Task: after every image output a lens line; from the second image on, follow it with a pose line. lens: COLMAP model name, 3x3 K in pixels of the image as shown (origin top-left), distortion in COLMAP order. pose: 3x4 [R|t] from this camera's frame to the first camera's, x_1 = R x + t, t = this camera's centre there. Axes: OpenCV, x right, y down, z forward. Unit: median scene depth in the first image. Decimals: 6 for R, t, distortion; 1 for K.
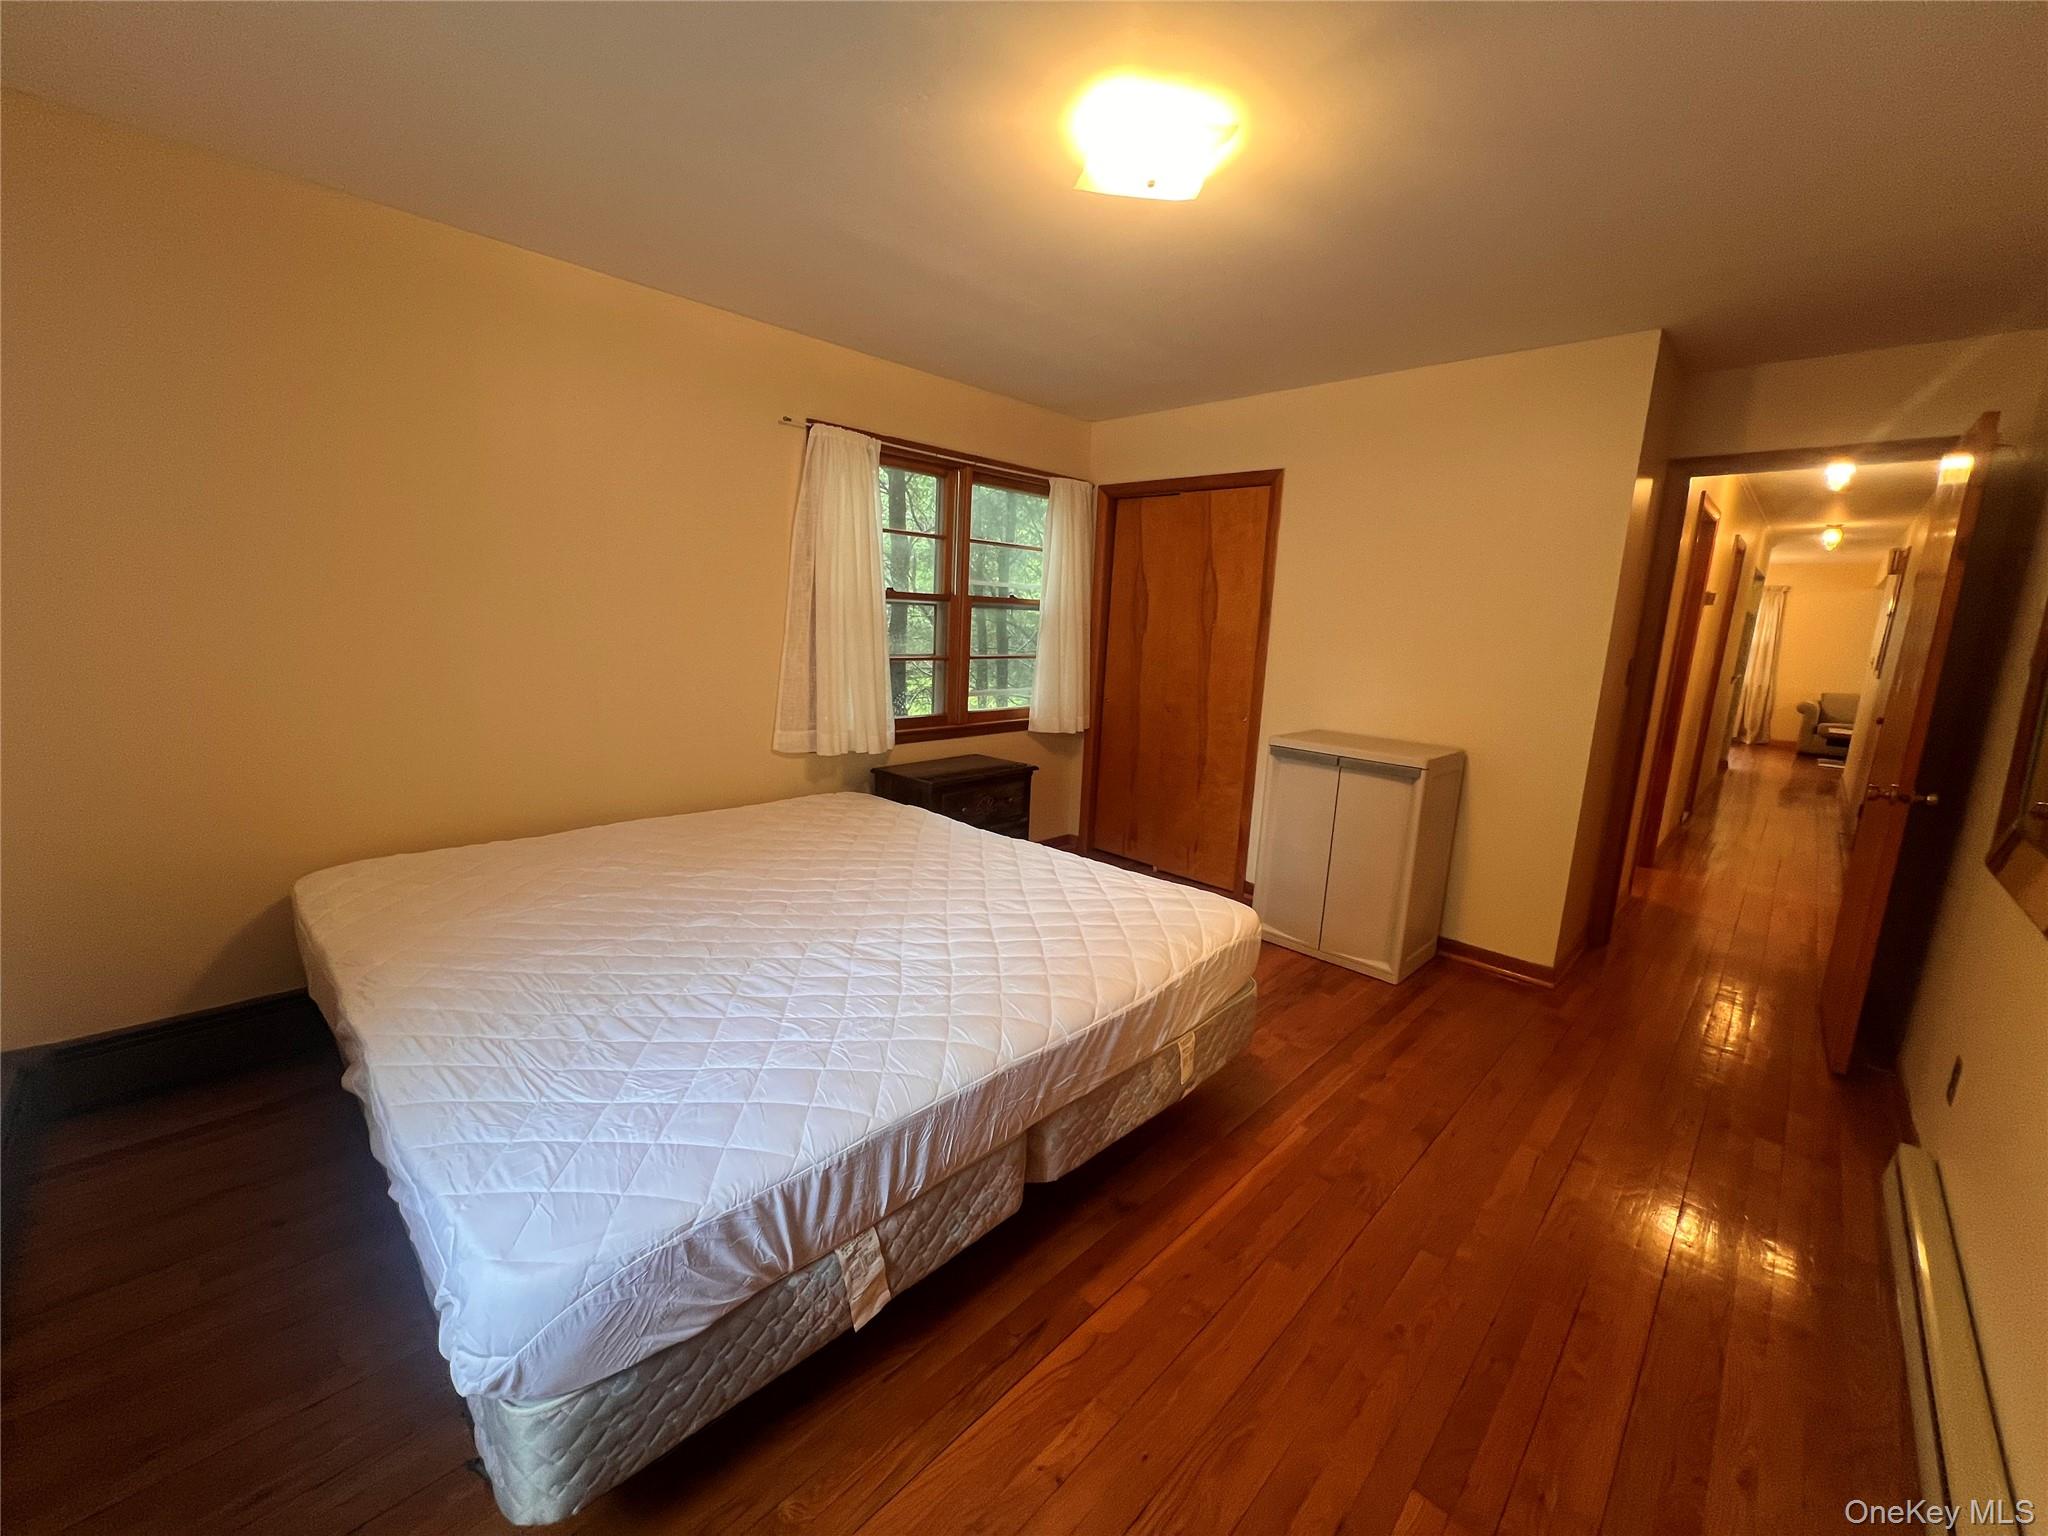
lens RADIAL K [[820.9, 0, 1024.0], [0, 820.9, 768.0], [0, 0, 1]] dist [-0.001445, -0.000544]
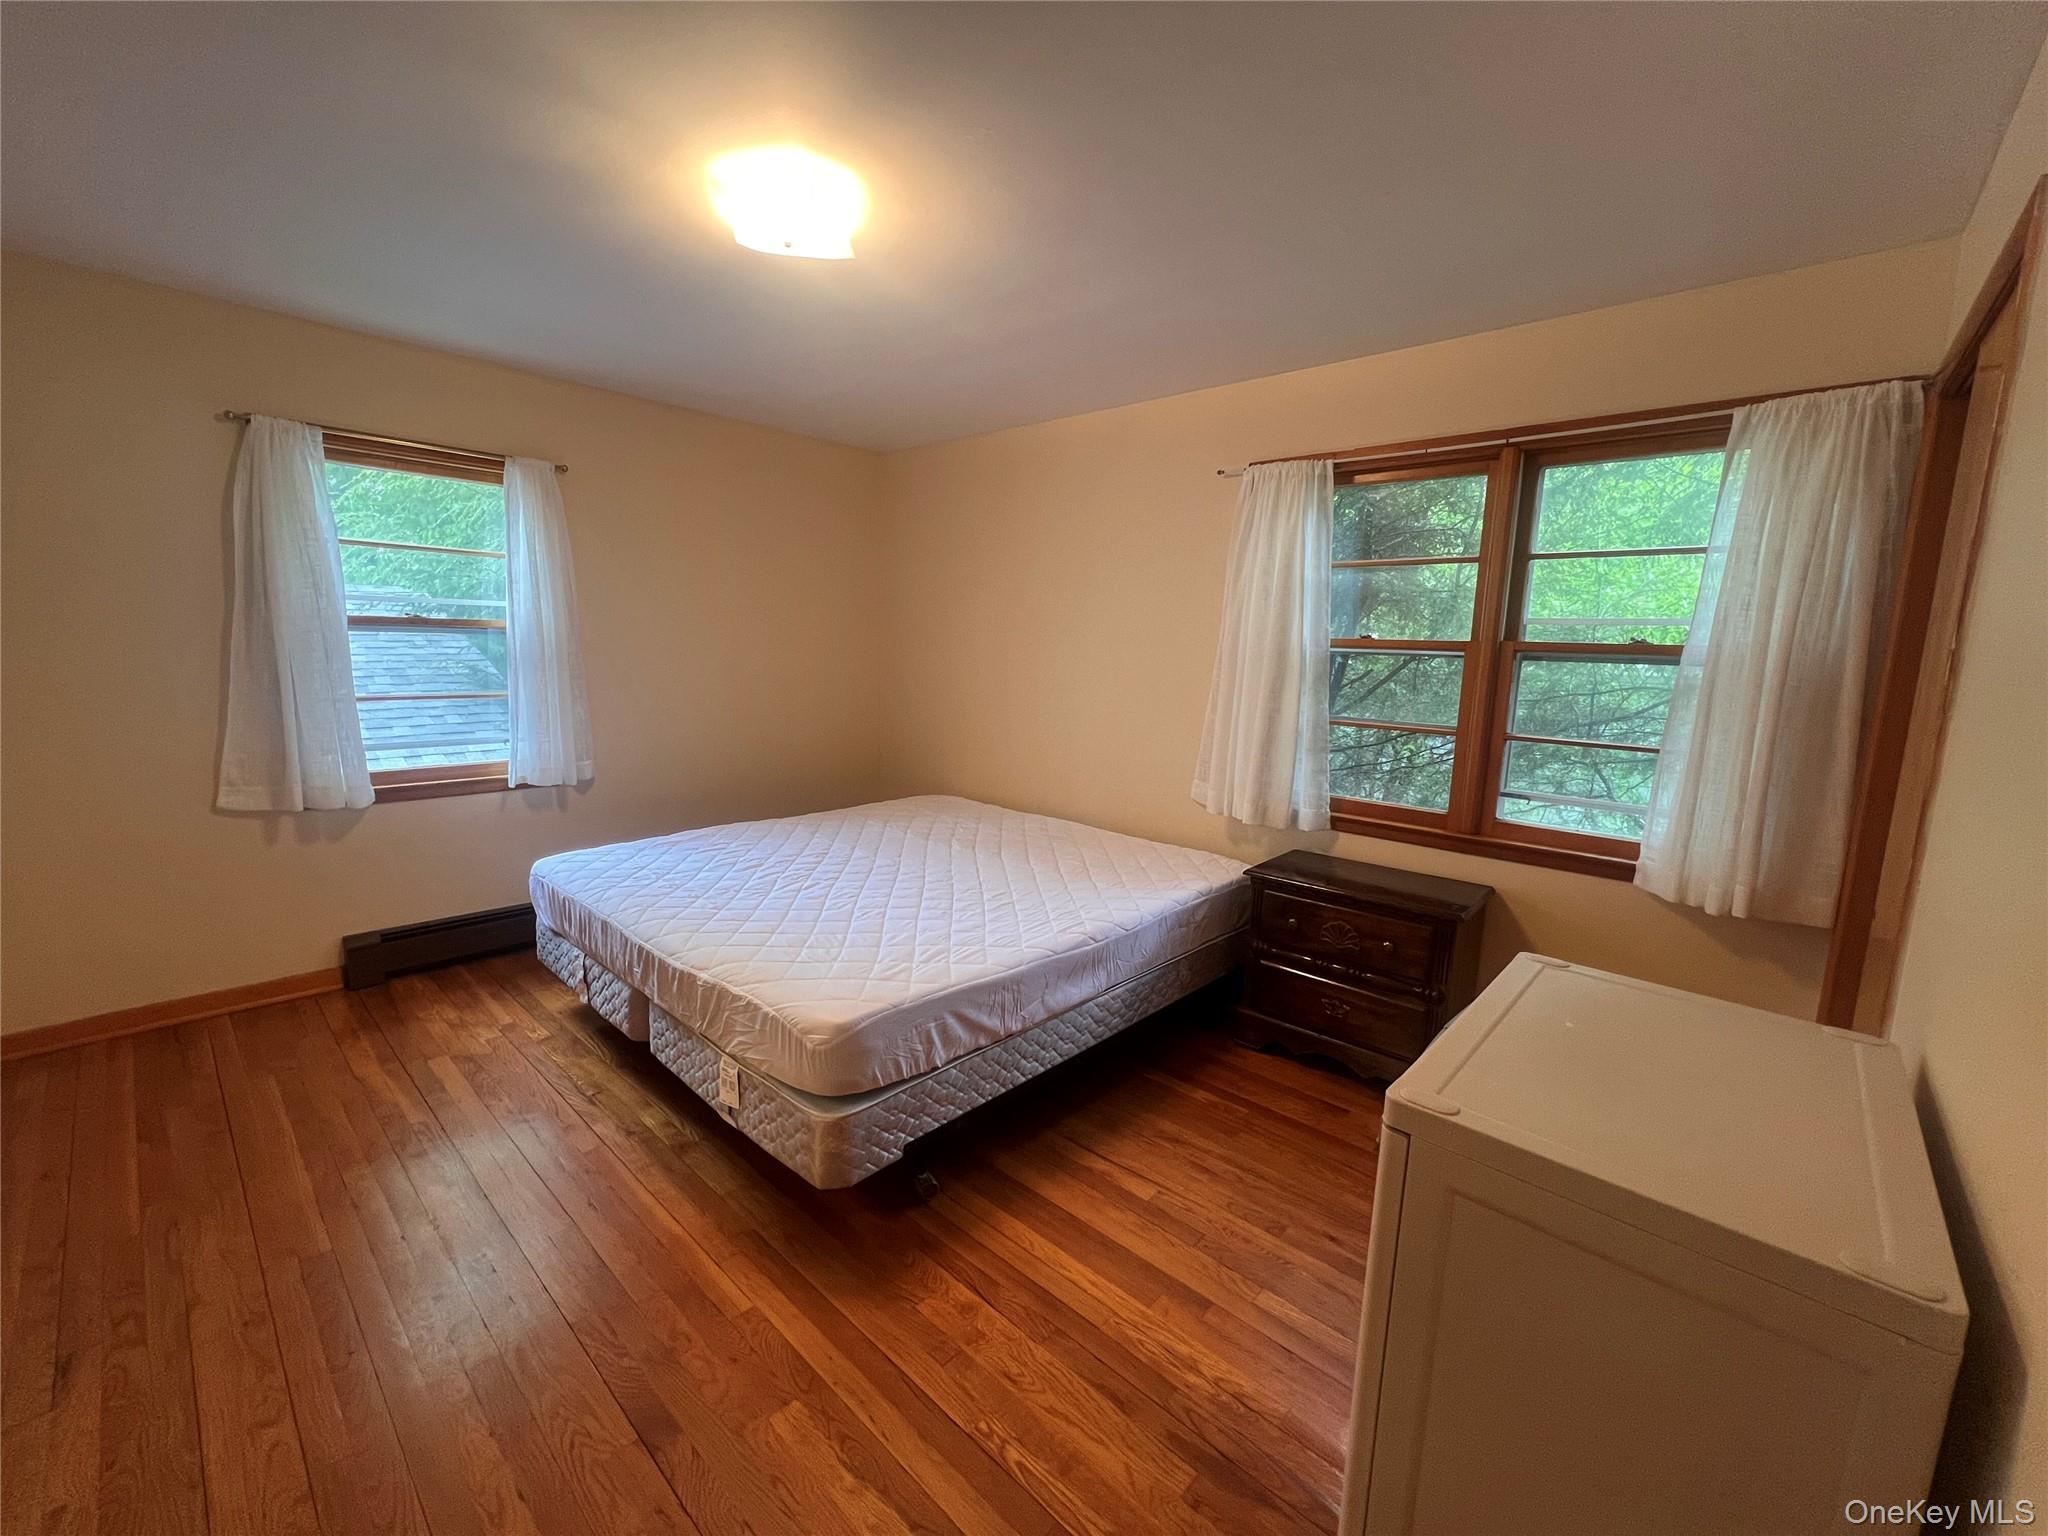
lens RADIAL K [[817.8, 0, 1021.1], [0, 817.8, 762.2], [0, 0, 1]] dist [-0.001686, -0.000481]
pose [[0.018919, 0.105315, -0.994259, 0.569140], [-0.219071, 0.970709, 0.098652, -0.095797], [0.975525, 0.215947, 0.041436, 0.611110]]
